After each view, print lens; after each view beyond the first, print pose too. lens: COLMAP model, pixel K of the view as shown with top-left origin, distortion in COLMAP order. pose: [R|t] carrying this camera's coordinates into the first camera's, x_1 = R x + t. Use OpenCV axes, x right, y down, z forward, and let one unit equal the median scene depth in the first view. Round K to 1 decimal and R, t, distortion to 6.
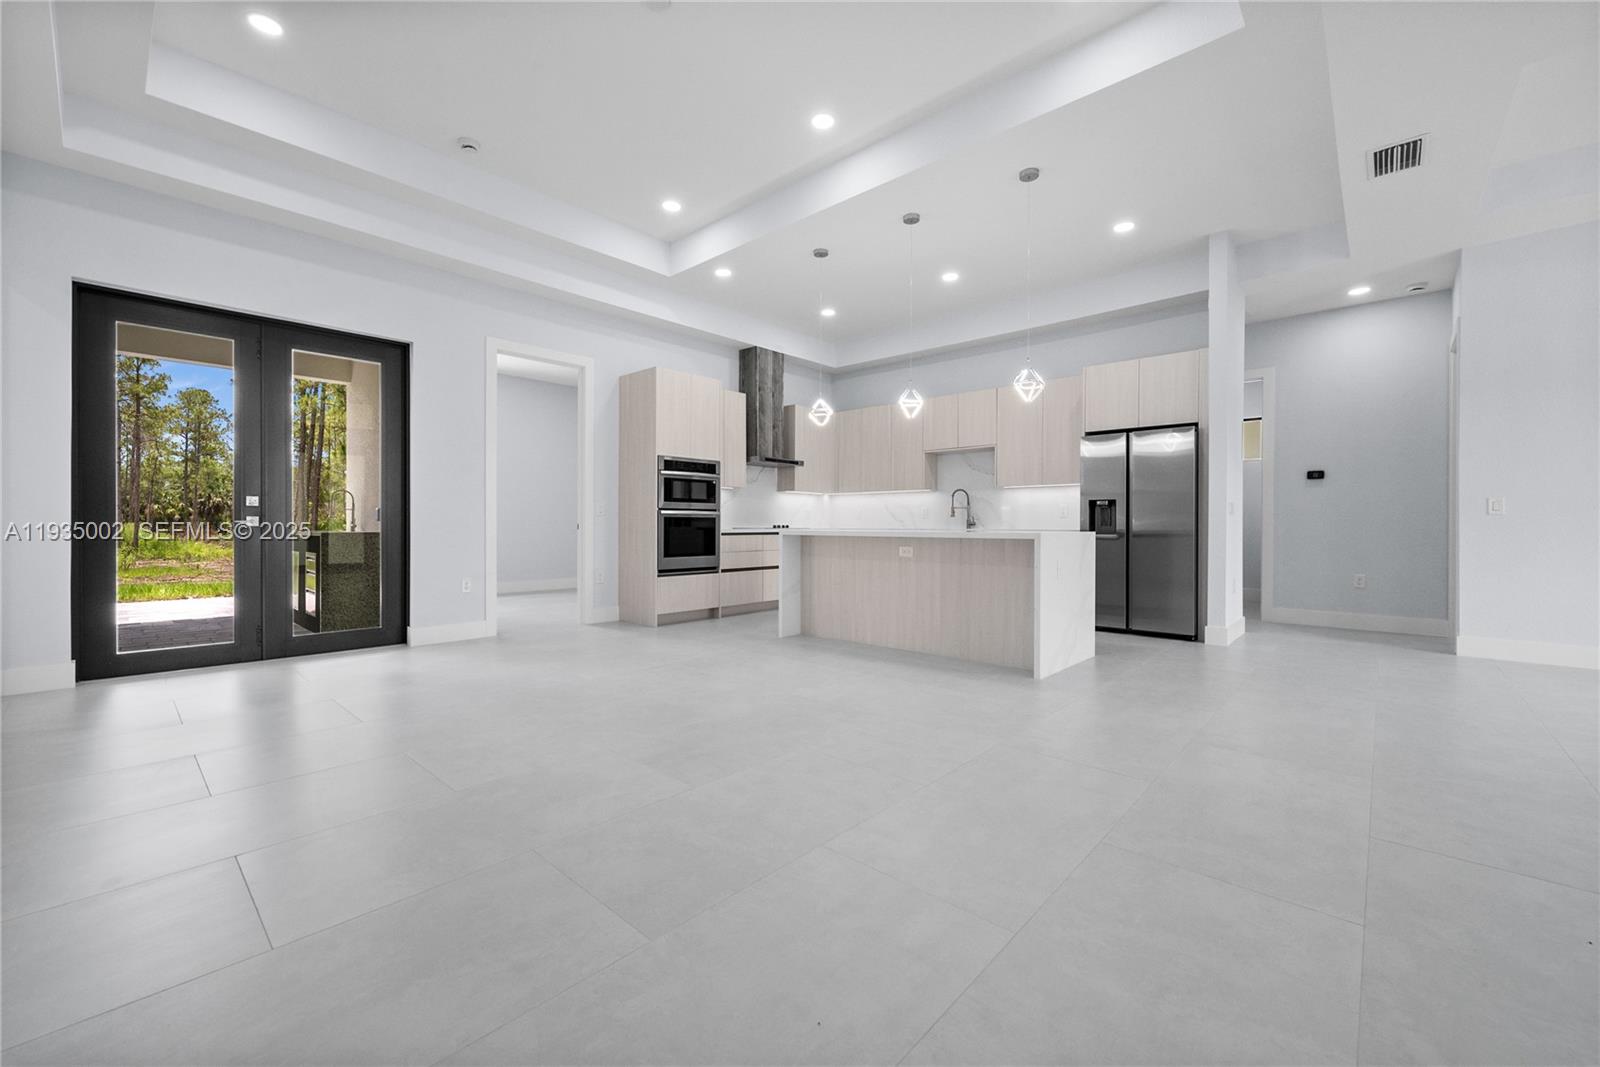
lens RADIAL K [[637.2, 0, 796.0], [0, 637.2, 530.3], [0, 0, 1]] dist [-0.001112, -0.000085]
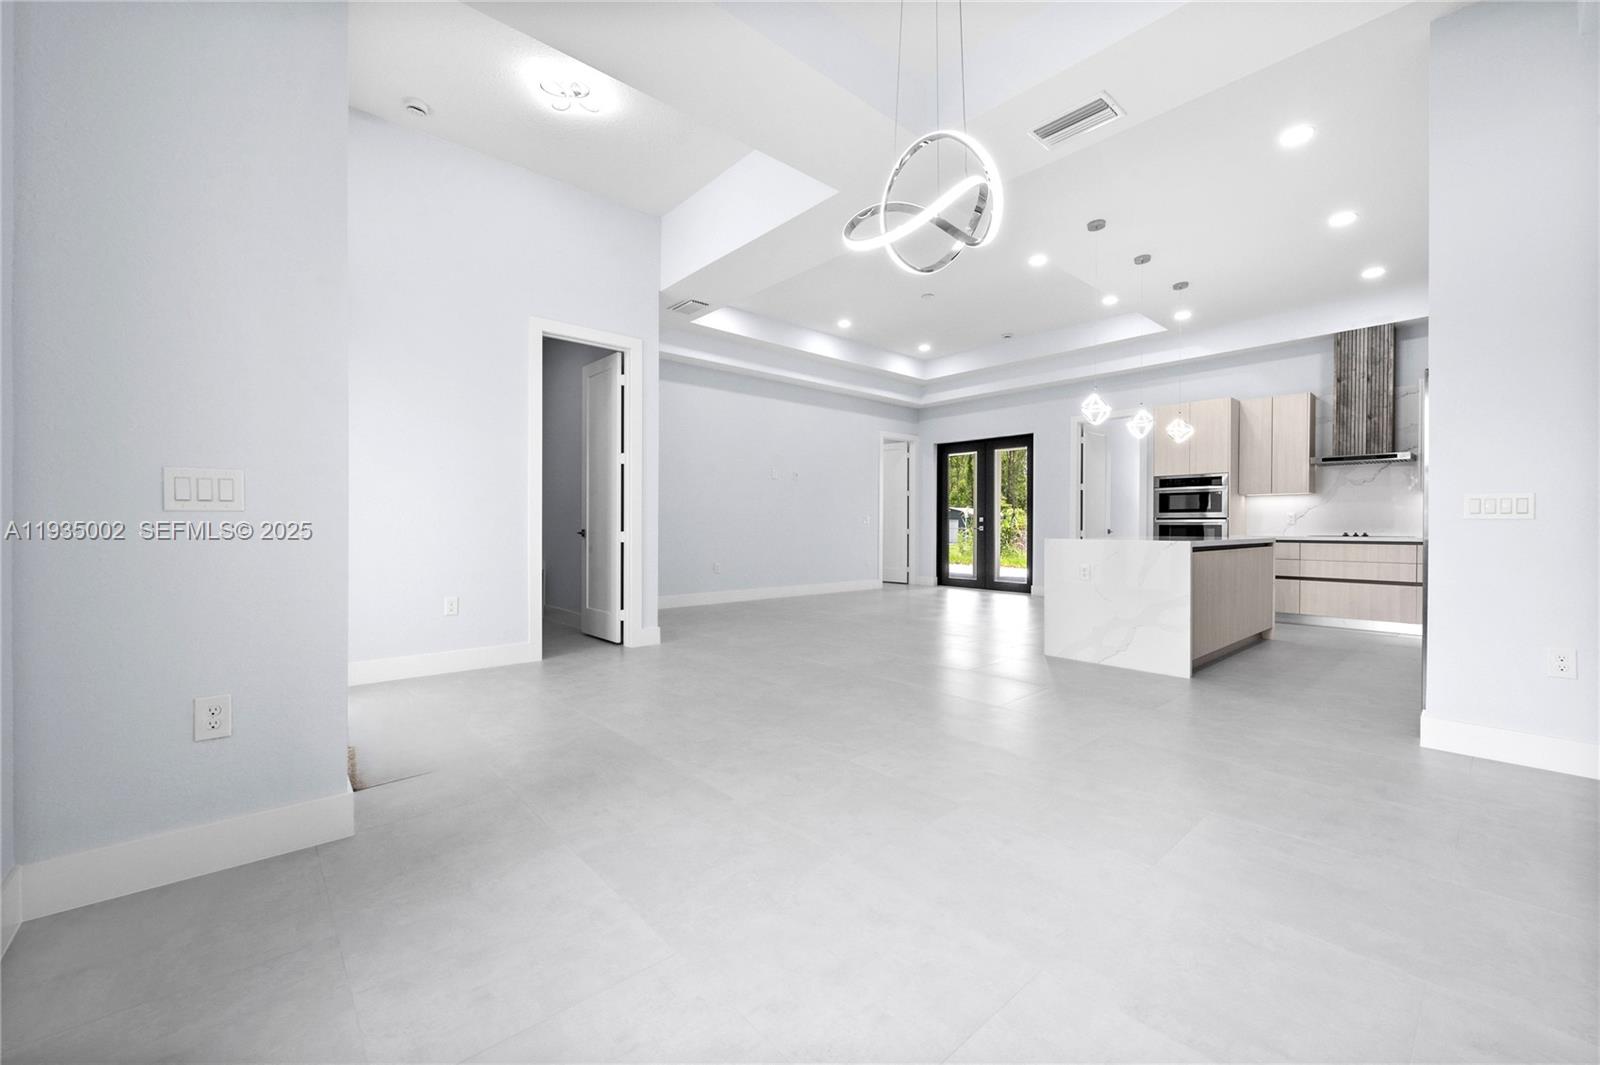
lens RADIAL K [[634.8, 0, 793.5], [0, 634.8, 532.2], [0, 0, 1]] dist [-0.000635, 0.000116]
pose [[-0.102868, 0.009091, -0.994653, 1.102269], [-0.009608, 0.999902, 0.010133, -0.012460], [0.994649, 0.010599, -0.102771, 0.410259]]
